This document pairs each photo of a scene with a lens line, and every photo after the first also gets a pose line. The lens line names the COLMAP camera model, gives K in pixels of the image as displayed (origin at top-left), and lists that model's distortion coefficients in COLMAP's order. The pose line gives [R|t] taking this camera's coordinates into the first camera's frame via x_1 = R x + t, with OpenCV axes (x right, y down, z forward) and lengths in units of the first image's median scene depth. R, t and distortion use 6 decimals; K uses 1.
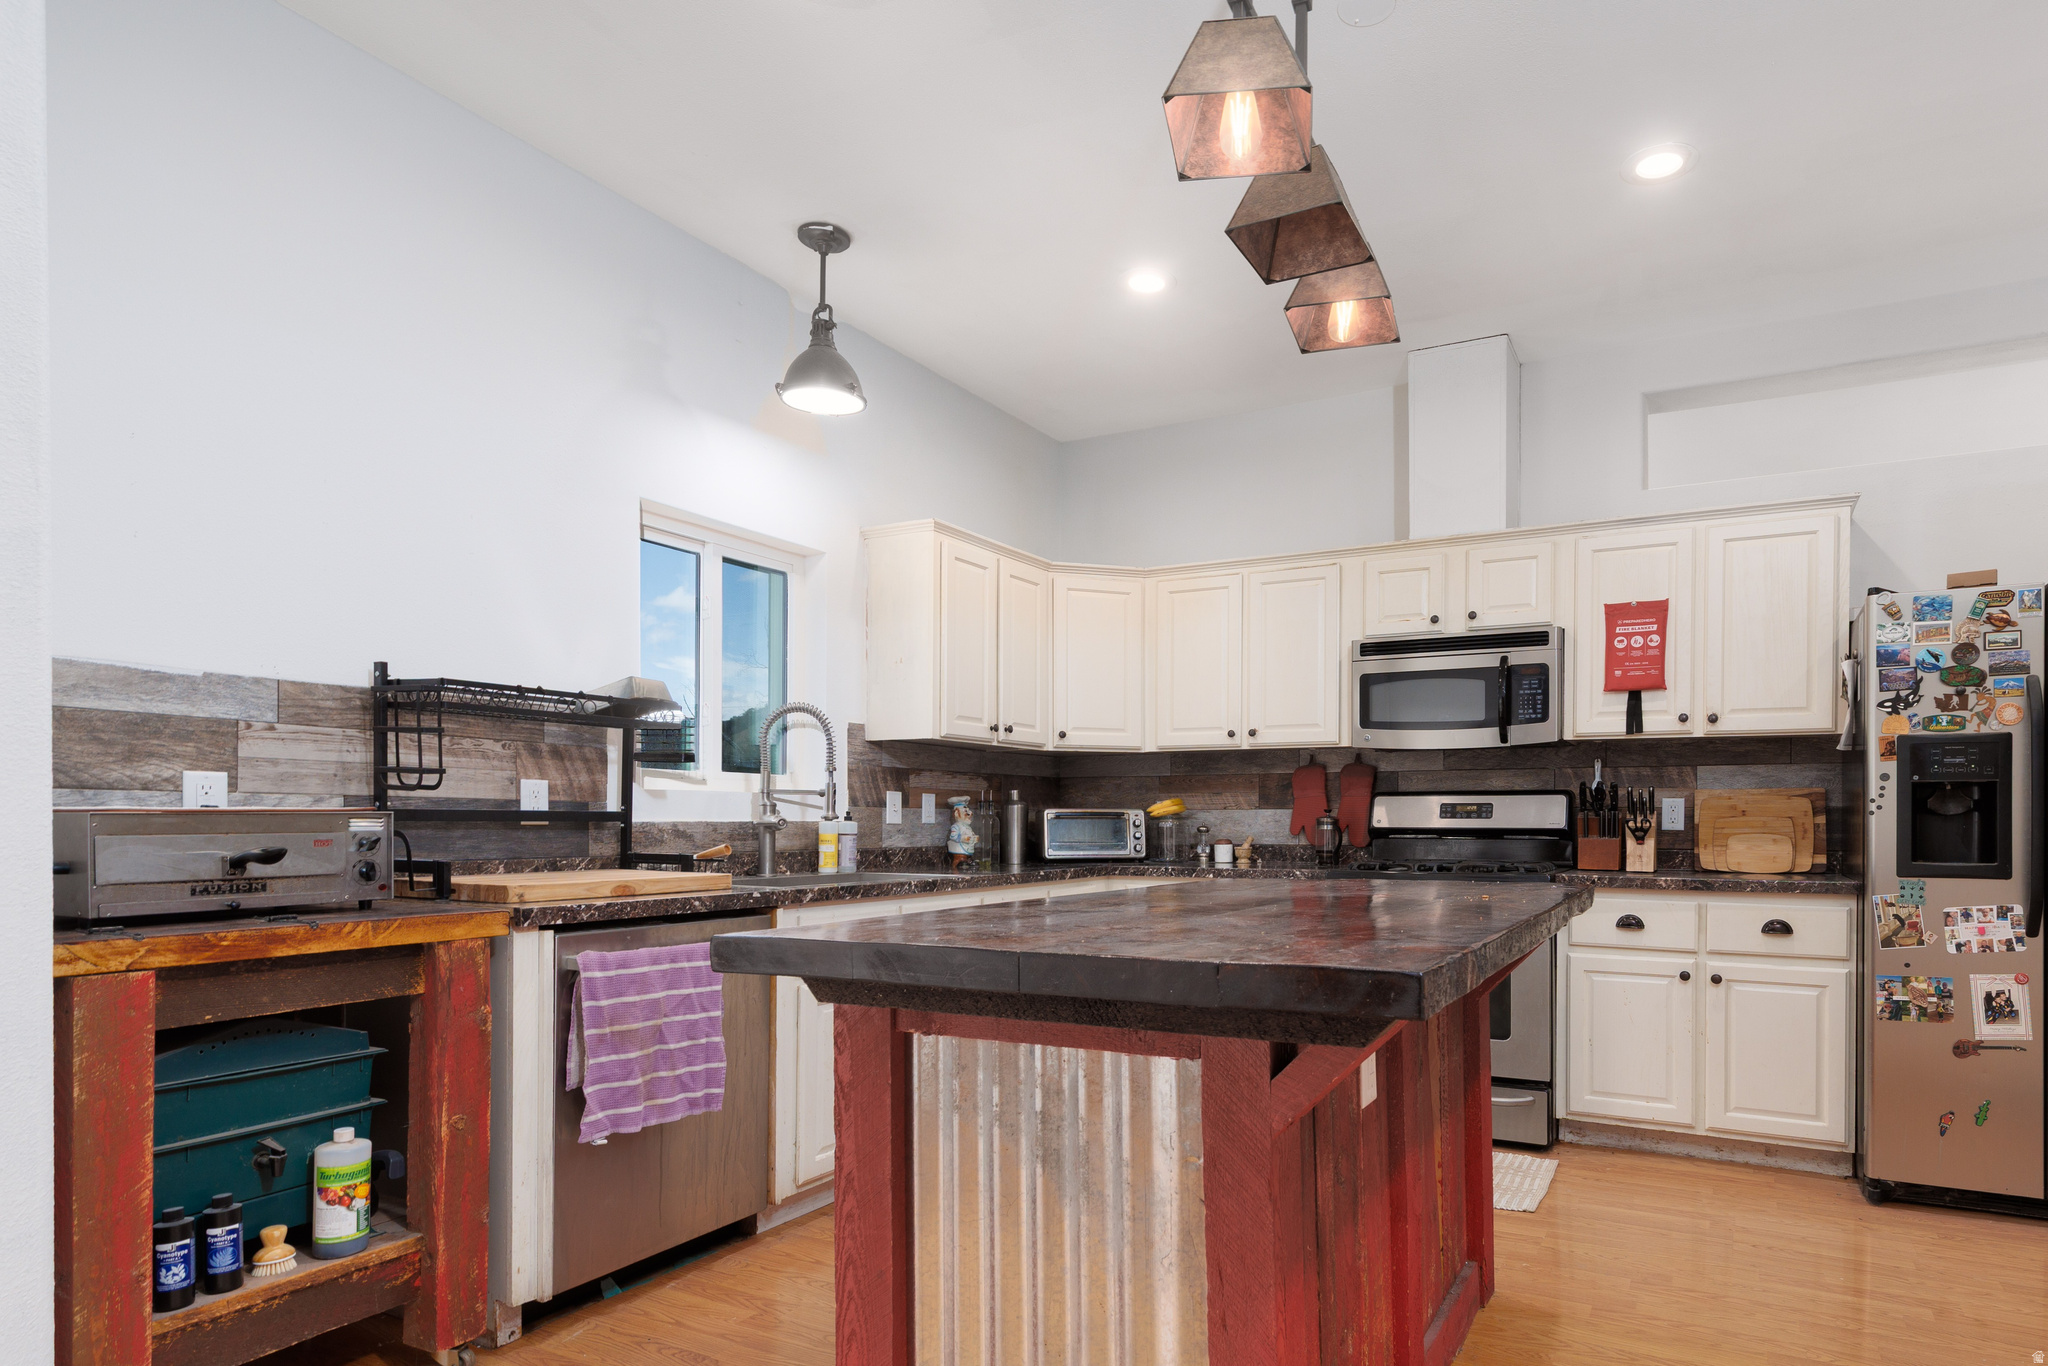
lens RADIAL K [[1097.0, 0, 1133.3], [0, 1097.0, 816.7], [0, 0, 1]] dist [0.002192, 0.000038]
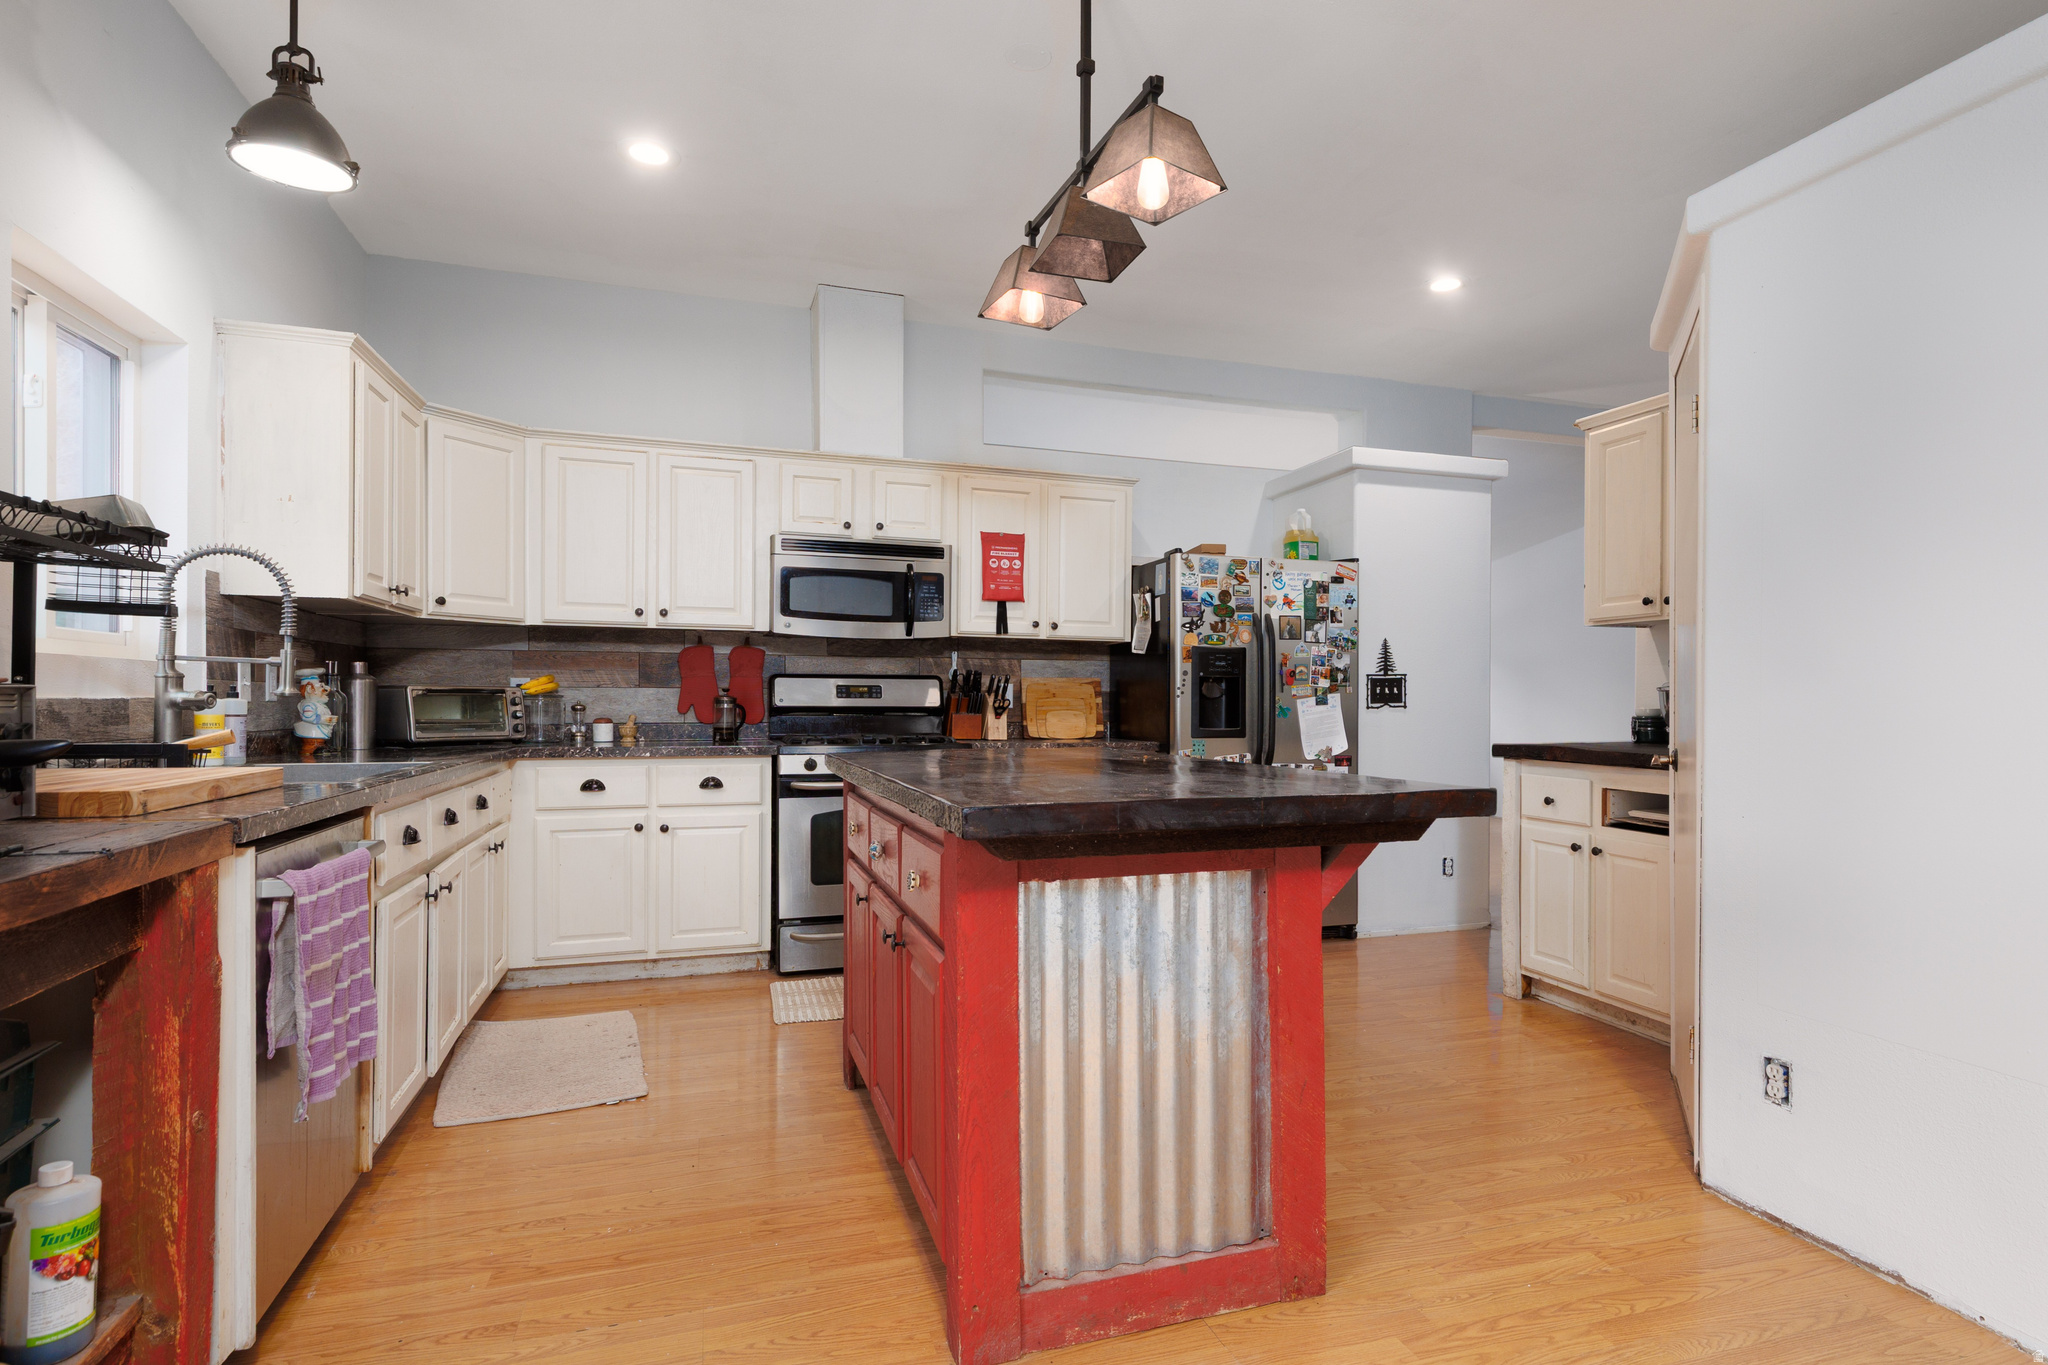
lens RADIAL K [[1061.7, 0, 1025.3], [0, 1061.7, 702.2], [0, 0, 1]] dist [0.001579, 0.000227]
pose [[0.719013, 0.001453, 0.694995, -0.390686], [-0.007003, 0.999962, 0.005154, -0.001261], [-0.694961, -0.008573, 0.718996, 0.070990]]
